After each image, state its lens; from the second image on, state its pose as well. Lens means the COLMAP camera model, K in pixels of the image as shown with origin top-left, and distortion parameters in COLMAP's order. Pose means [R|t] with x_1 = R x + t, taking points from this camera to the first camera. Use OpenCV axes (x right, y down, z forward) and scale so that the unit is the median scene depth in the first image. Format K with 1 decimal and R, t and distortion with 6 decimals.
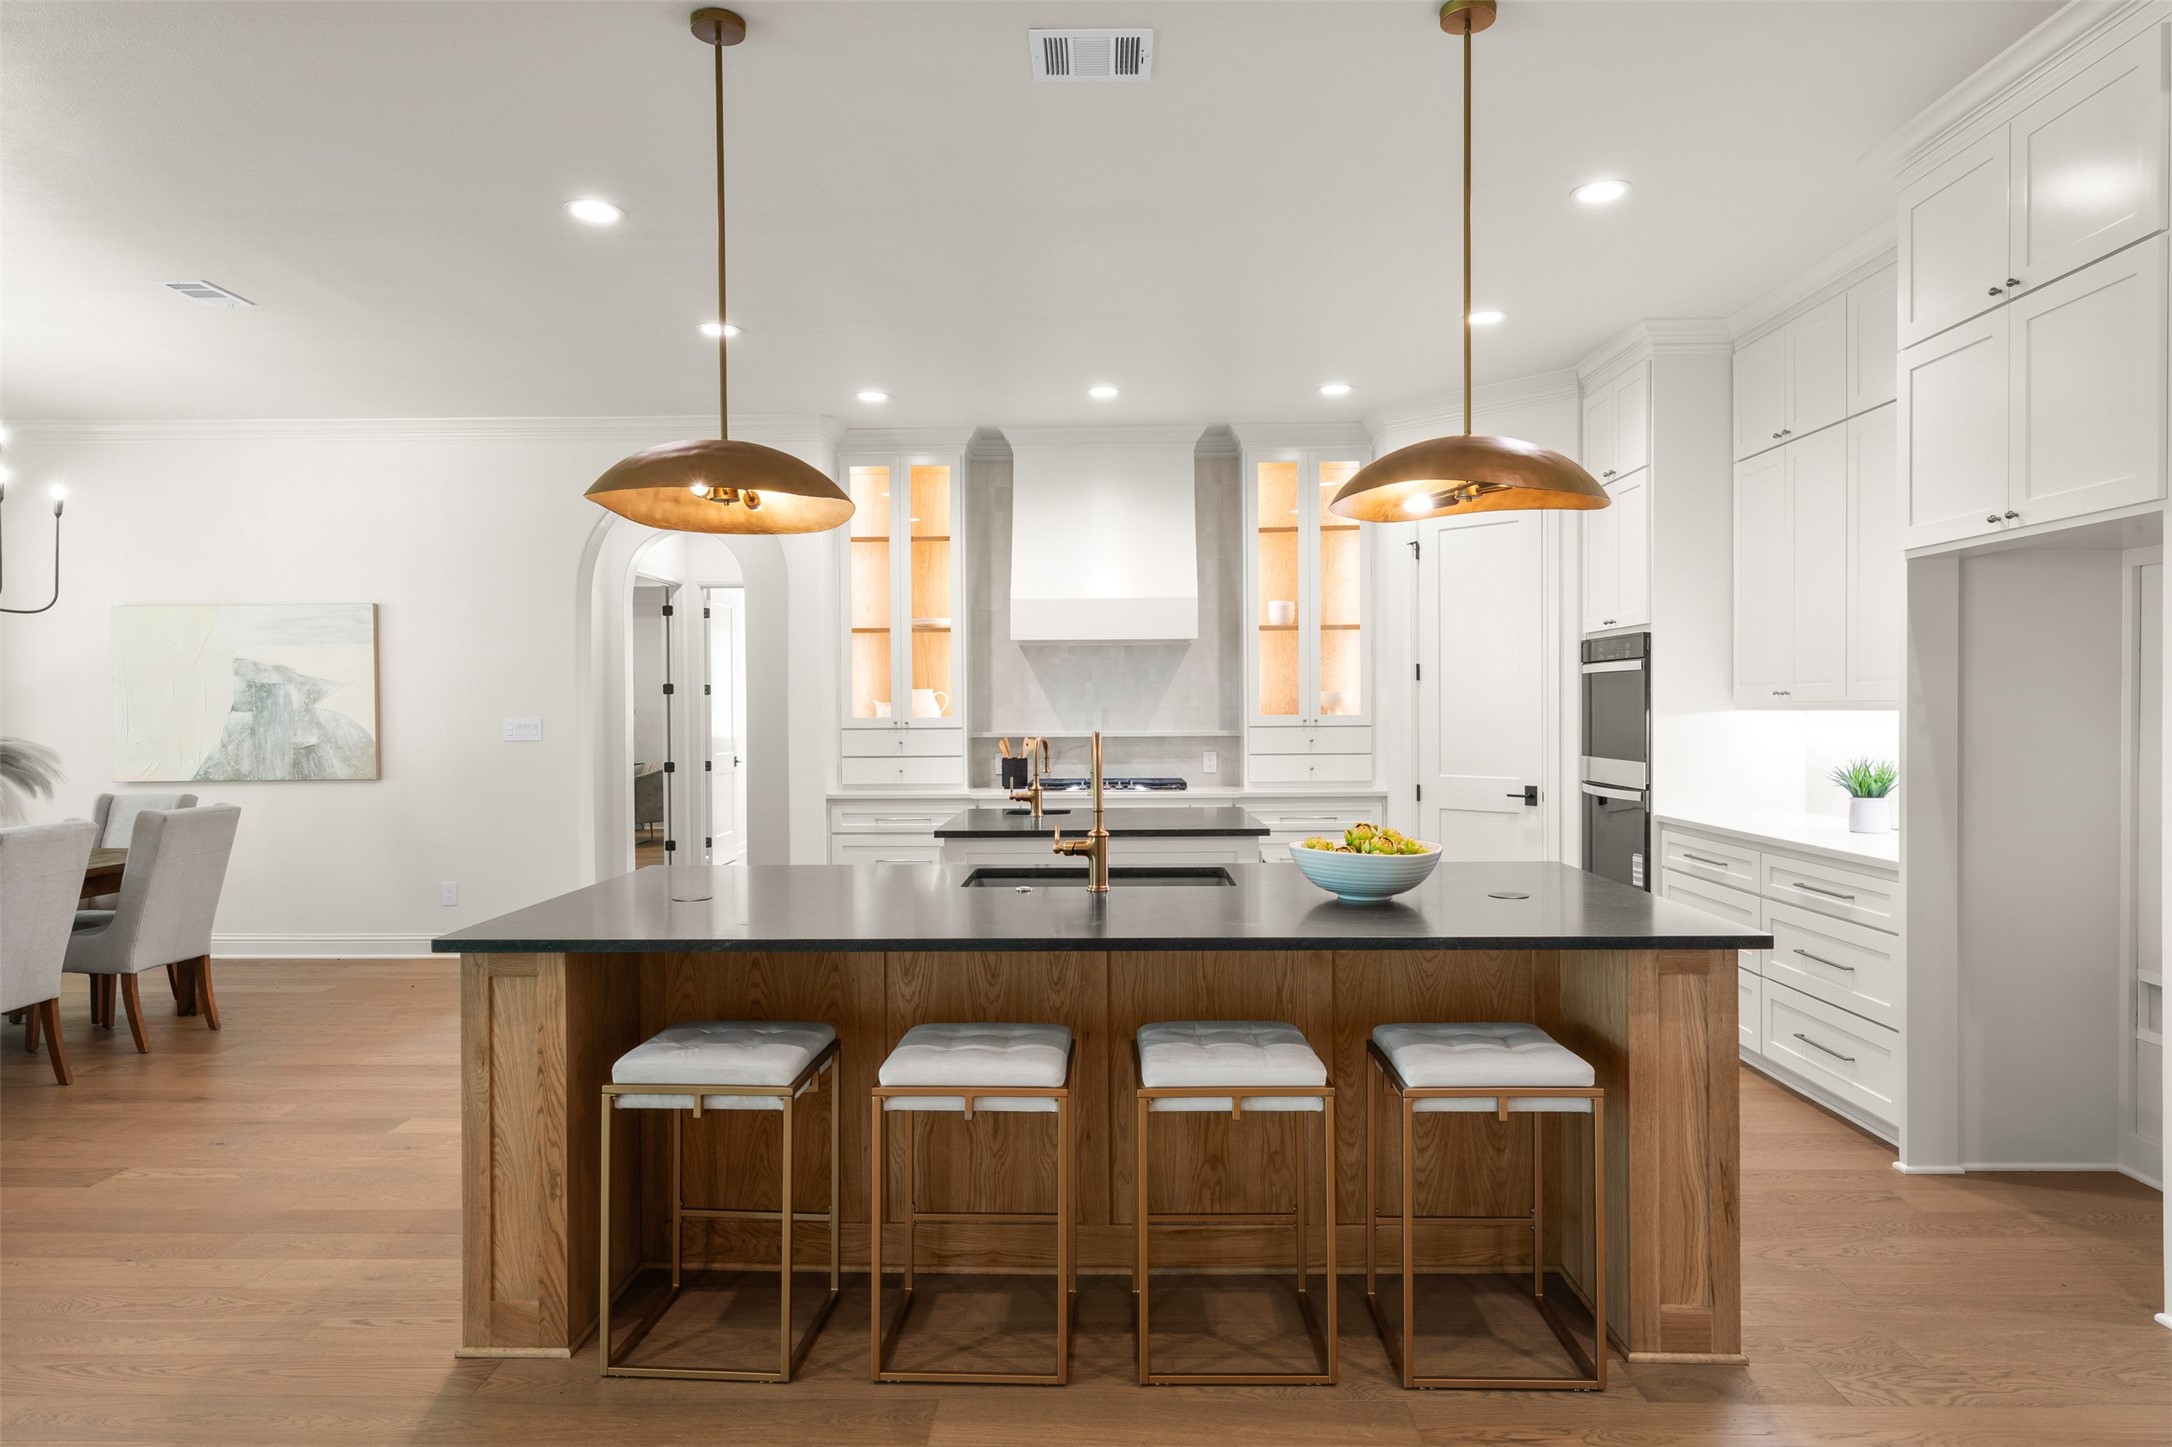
lens RADIAL K [[1343.8, 0, 1074.4], [0, 1343.8, 724.1], [0, 0, 1]] dist [0.037826, -0.001443]
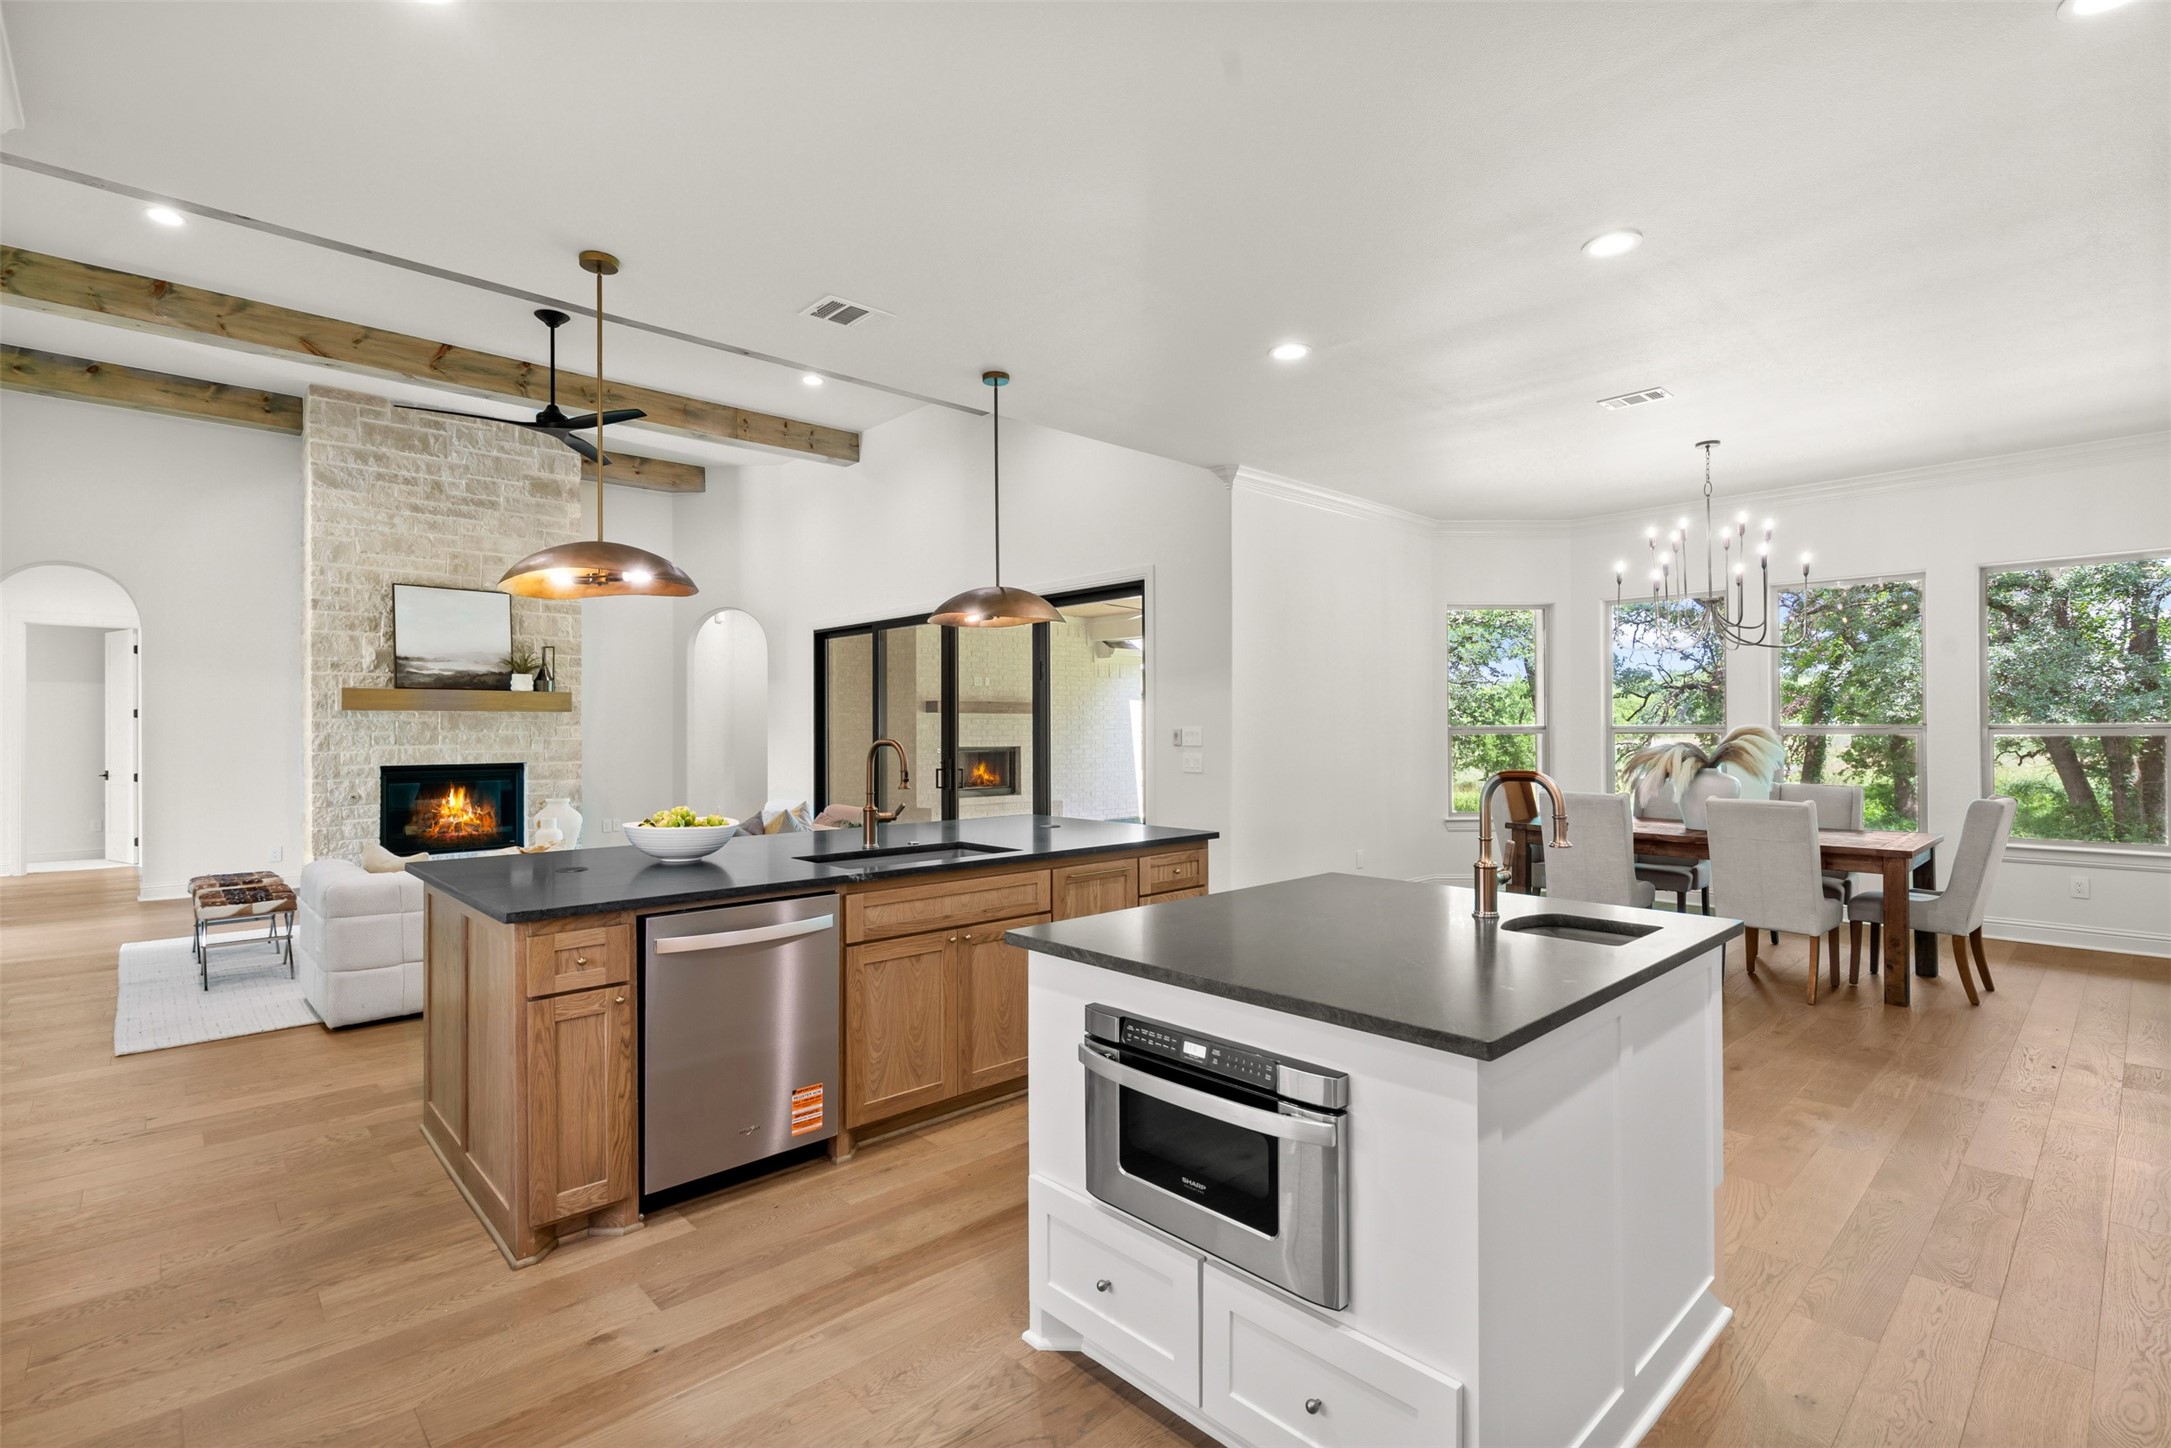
lens RADIAL K [[1005.1, 0, 1088.9], [0, 1005.1, 723.4], [0, 0, 1]] dist [-0.003497, 0.002347]
pose [[-0.709048, 0.006677, -0.705129, 0.292766], [-0.001707, 0.999936, 0.011186, -0.010164], [0.705158, 0.009135, -0.708991, 0.923240]]
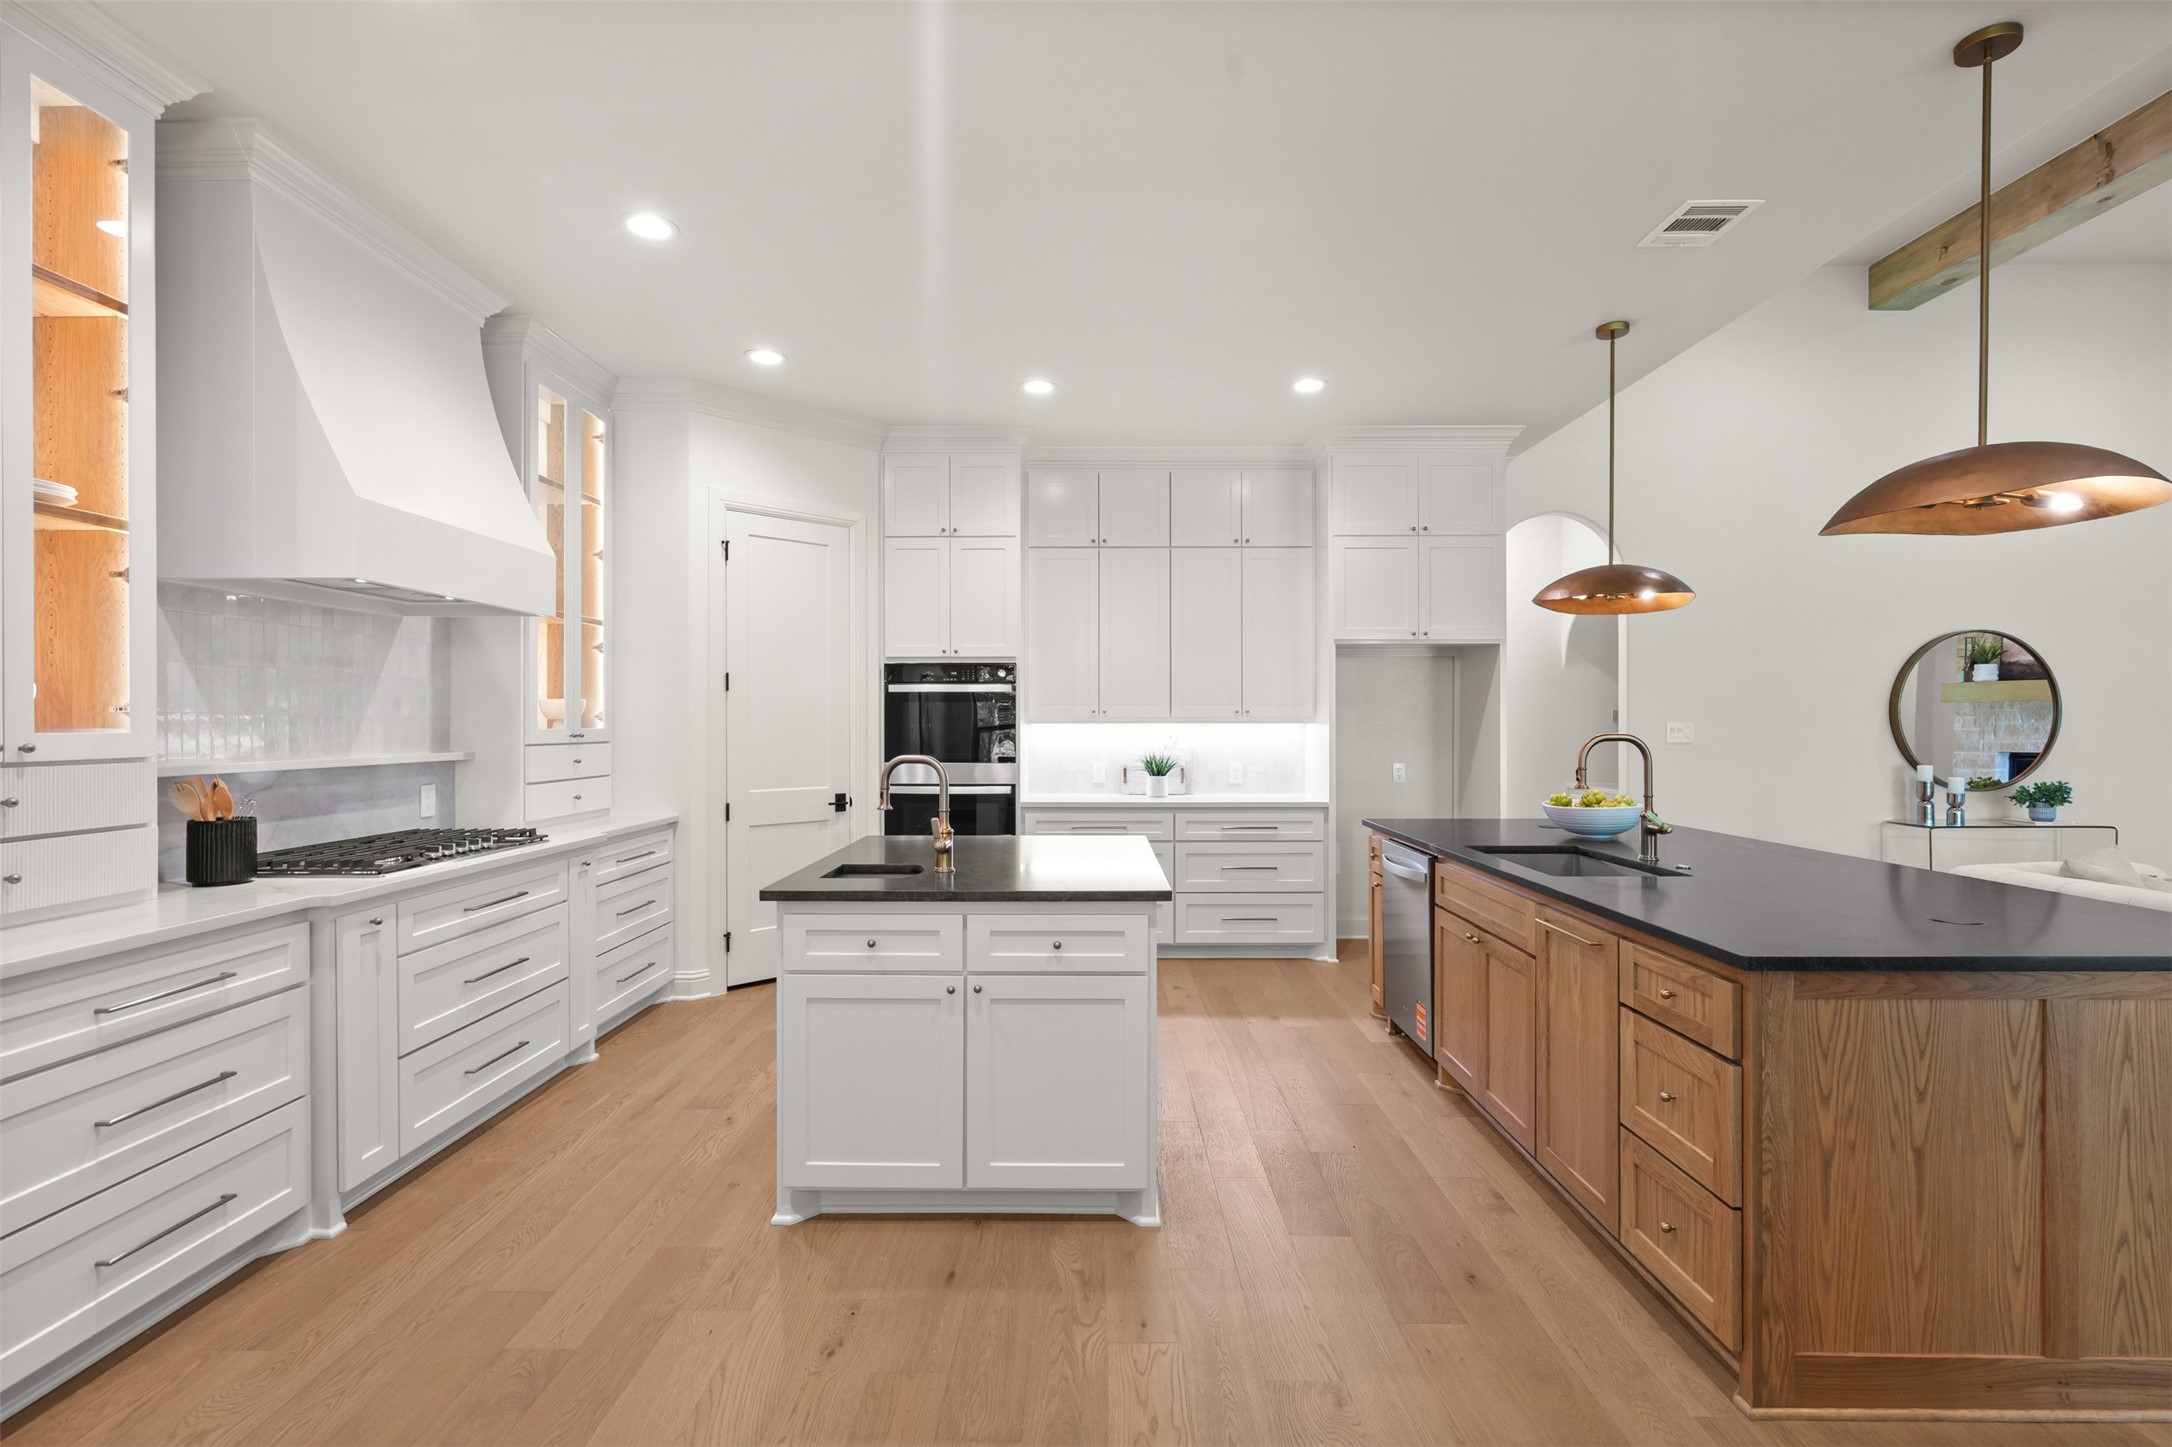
lens RADIAL K [[1005.6, 0, 1082.7], [0, 1005.6, 730.7], [0, 0, 1]] dist [-0.003497, 0.002347]
pose [[-0.017500, -0.000088, 0.999847, -0.424508], [0.015215, 0.999884, 0.000354, -0.001415], [-0.999731, 0.015219, -0.017497, 0.737709]]
